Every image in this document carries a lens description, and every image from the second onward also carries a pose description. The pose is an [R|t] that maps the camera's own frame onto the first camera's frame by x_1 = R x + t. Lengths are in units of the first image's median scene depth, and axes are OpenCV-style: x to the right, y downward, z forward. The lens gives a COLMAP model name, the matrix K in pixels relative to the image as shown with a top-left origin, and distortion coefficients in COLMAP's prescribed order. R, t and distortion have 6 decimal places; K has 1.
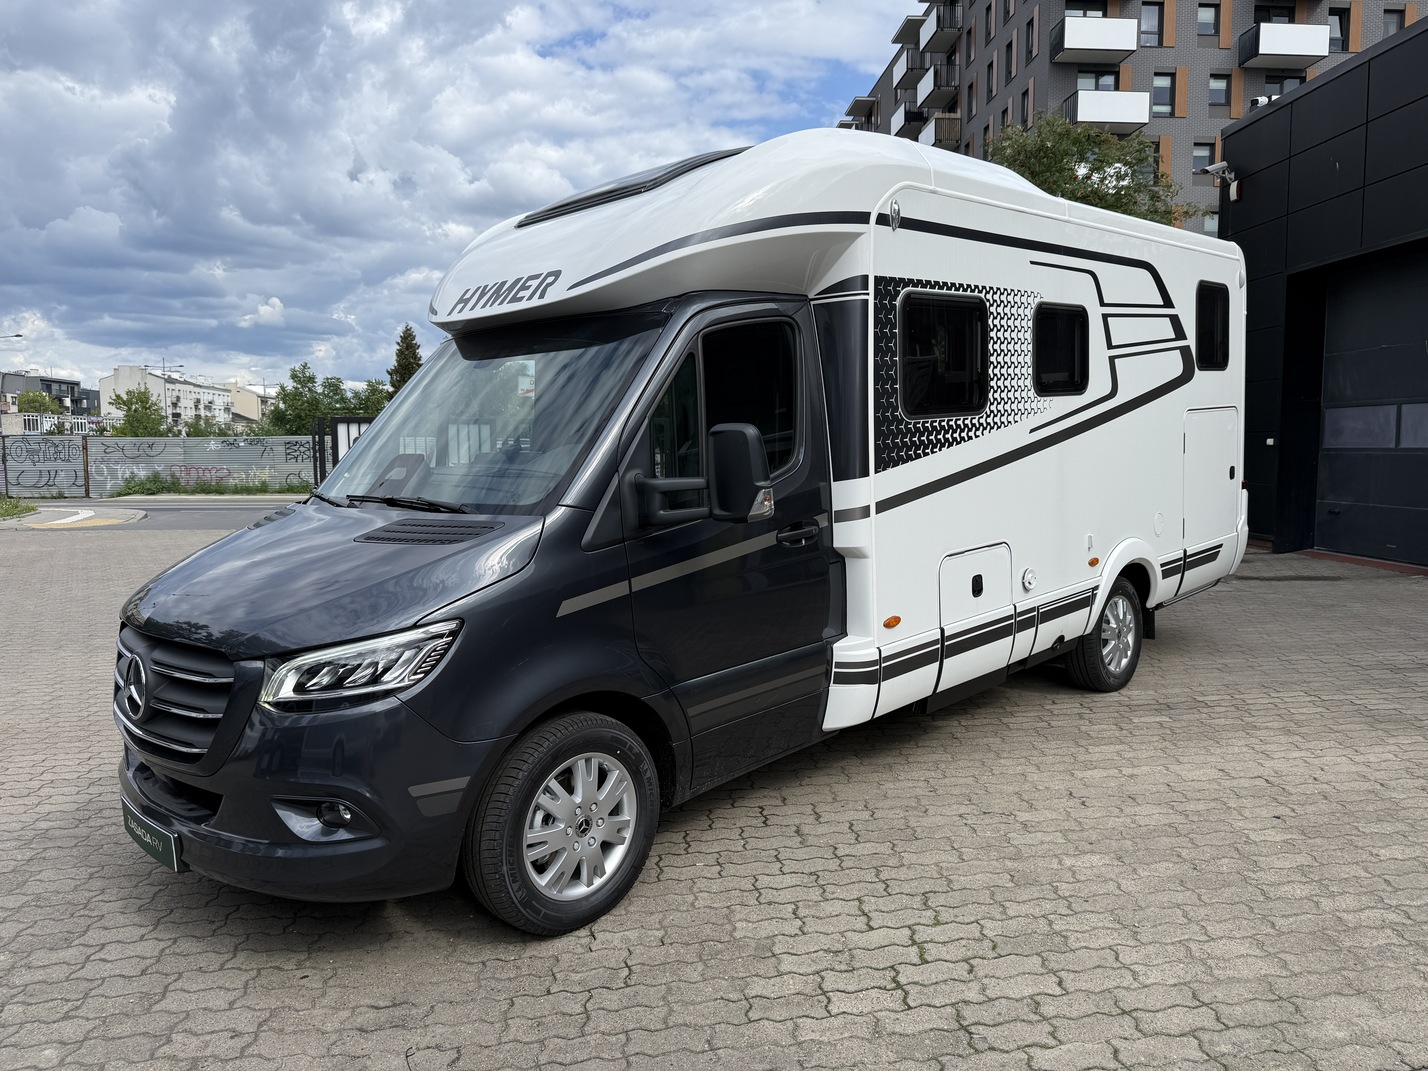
lens RADIAL K [[1023.7, 0, 715.0], [0, 1023.7, 541.5], [0, 0, 1]] dist [0.004039, -0.008690]
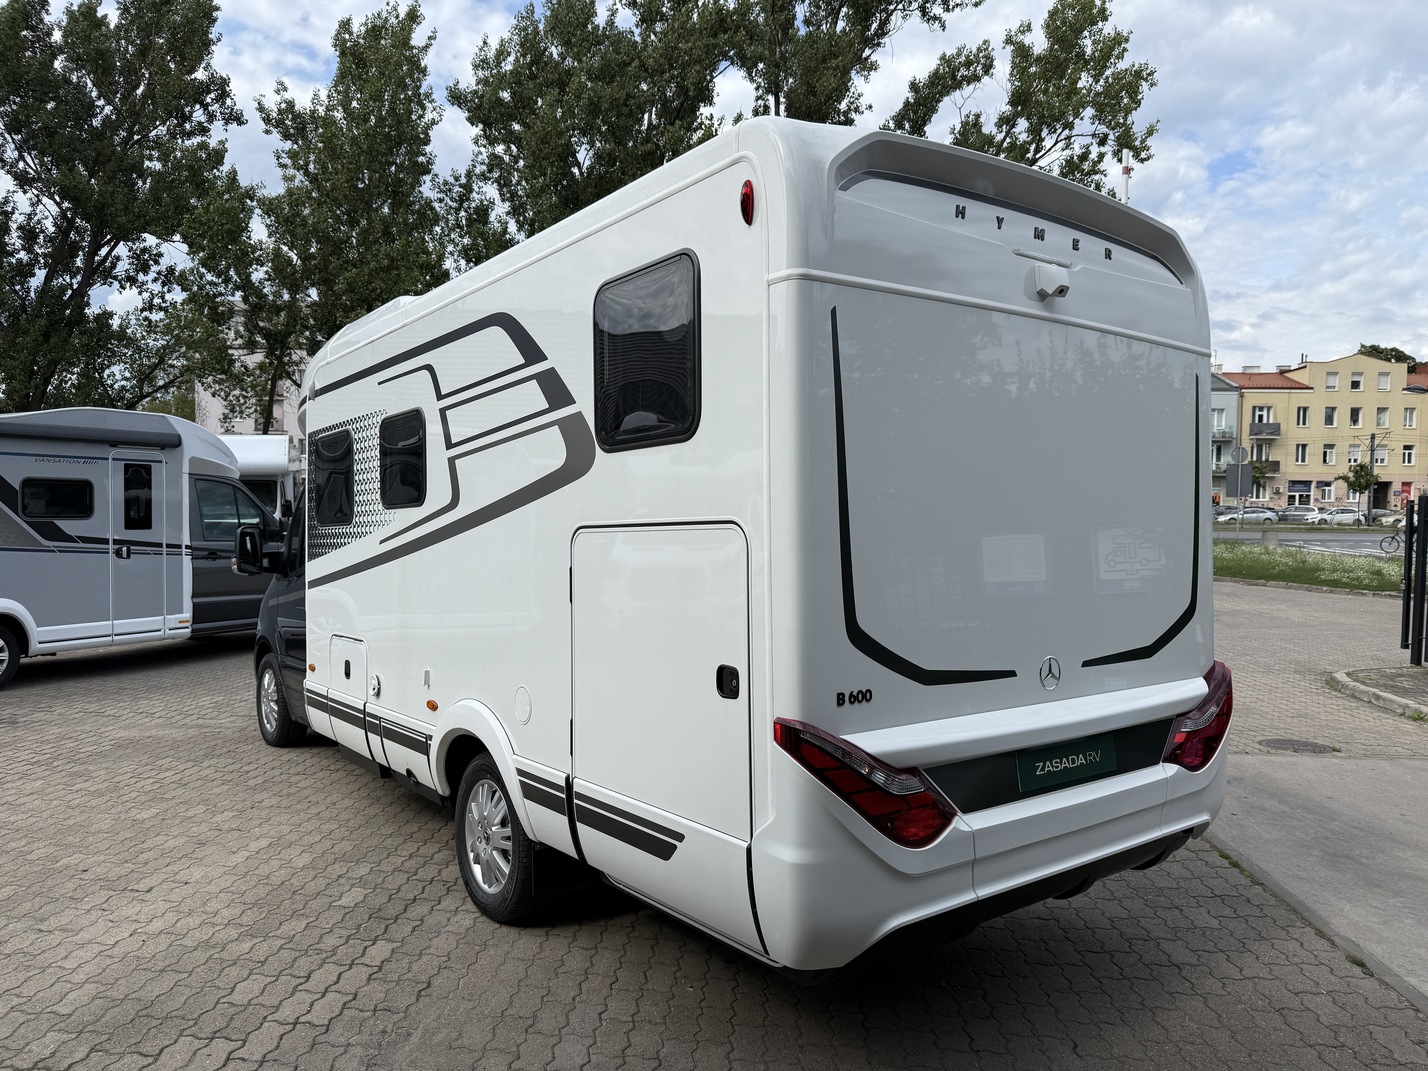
lens RADIAL K [[1027.1, 0, 717.7], [0, 1027.1, 518.1], [0, 0, 1]] dist [-0.003618, -0.003959]
pose [[-0.154033, 0.026853, -0.987701, 1.396907], [-0.103276, 0.993718, 0.043123, -0.231210], [0.982653, 0.108648, -0.150292, 1.621367]]
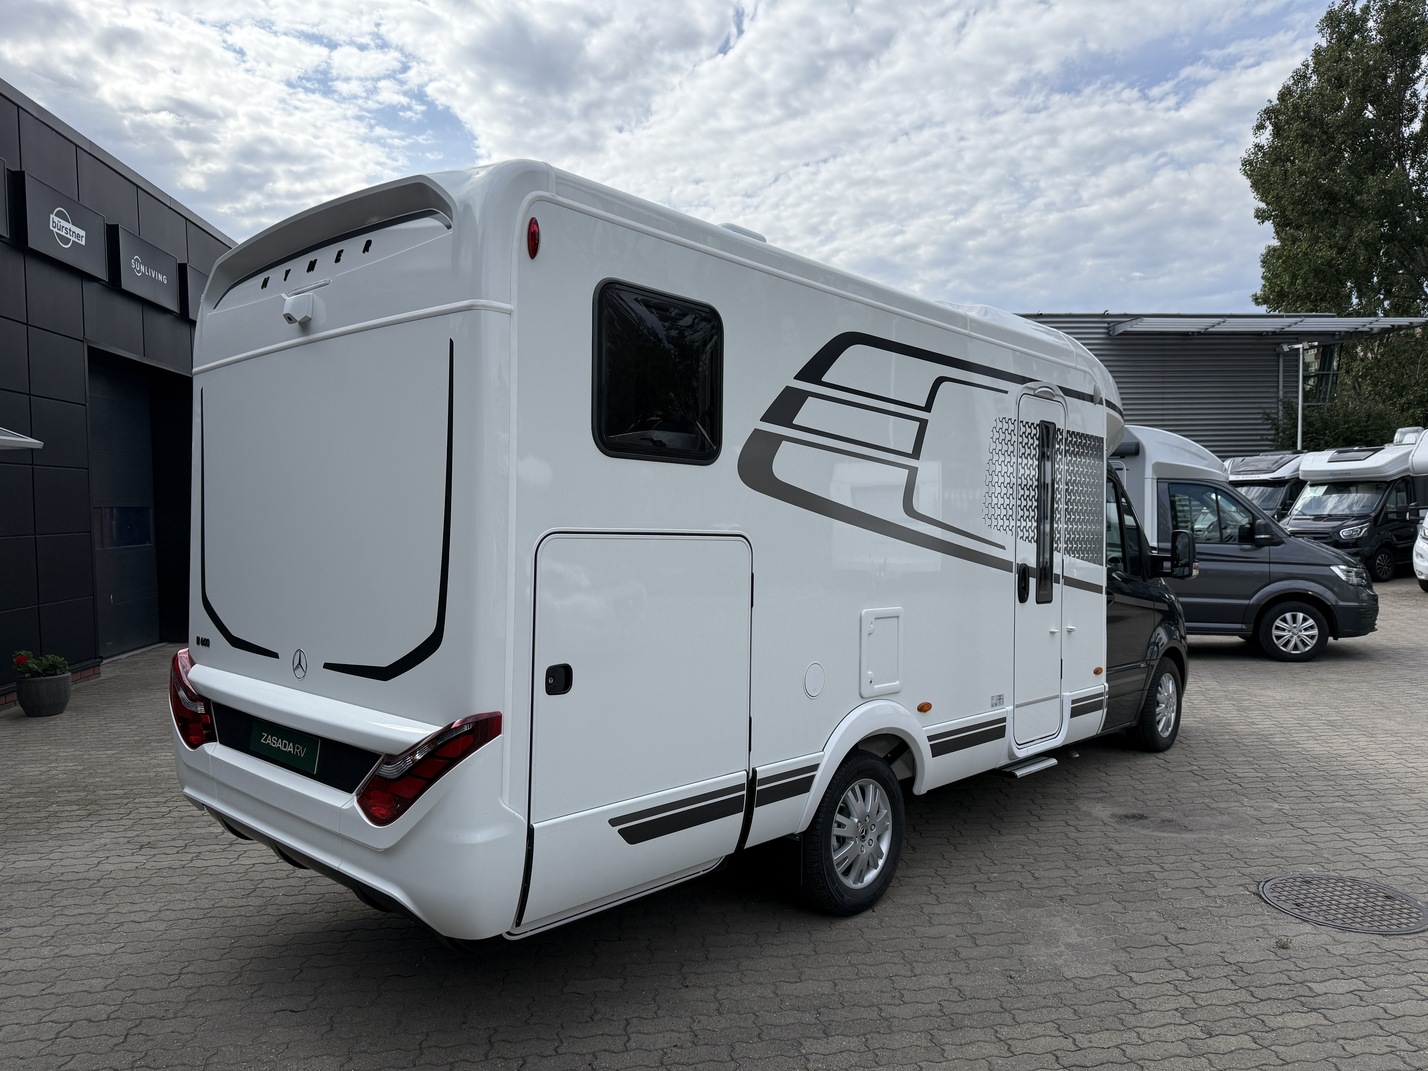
lens RADIAL K [[1019.9, 0, 719.6], [0, 1019.9, 534.0], [0, 0, 1]] dist [0.001339, -0.011260]
pose [[-0.999378, 0.030698, -0.017372, 0.328832], [0.028385, 0.992299, 0.120568, -0.303714], [0.020940, 0.120000, -0.992553, 2.542931]]
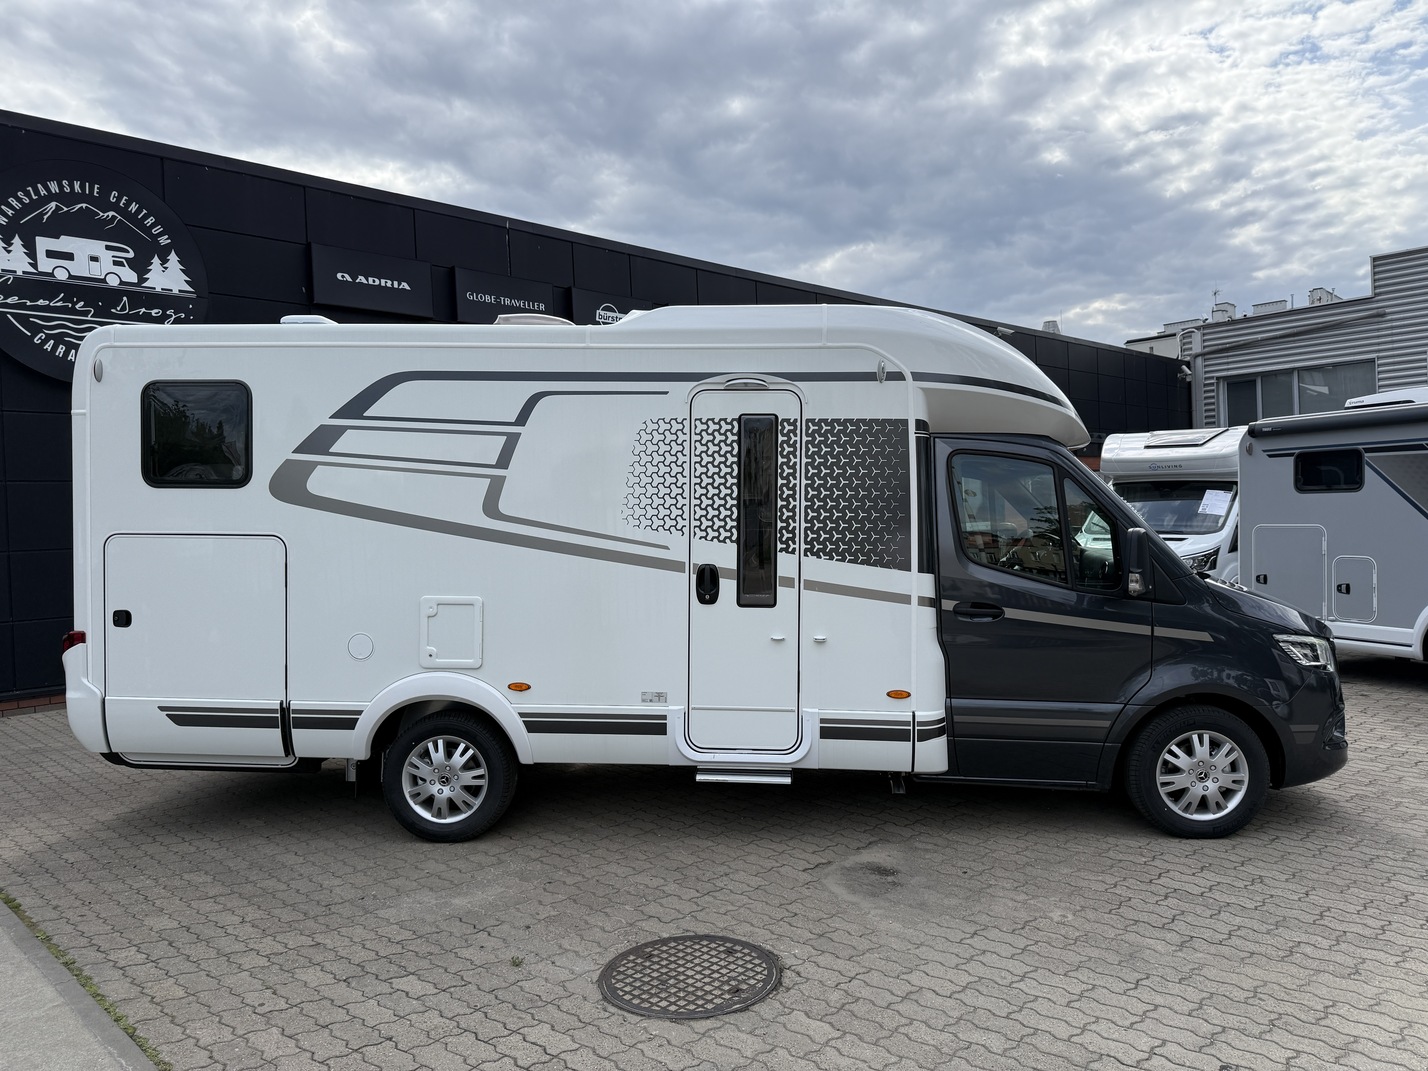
lens RADIAL K [[988.9, 0, 760.4], [0, 988.9, 535.2], [0, 0, 1]] dist [-0.000272, -0.007889]
pose [[-0.669385, 0.021372, 0.742609, -0.883218], [0.109935, 0.991431, 0.070562, -0.223954], [-0.734737, 0.128872, -0.665998, 2.088300]]
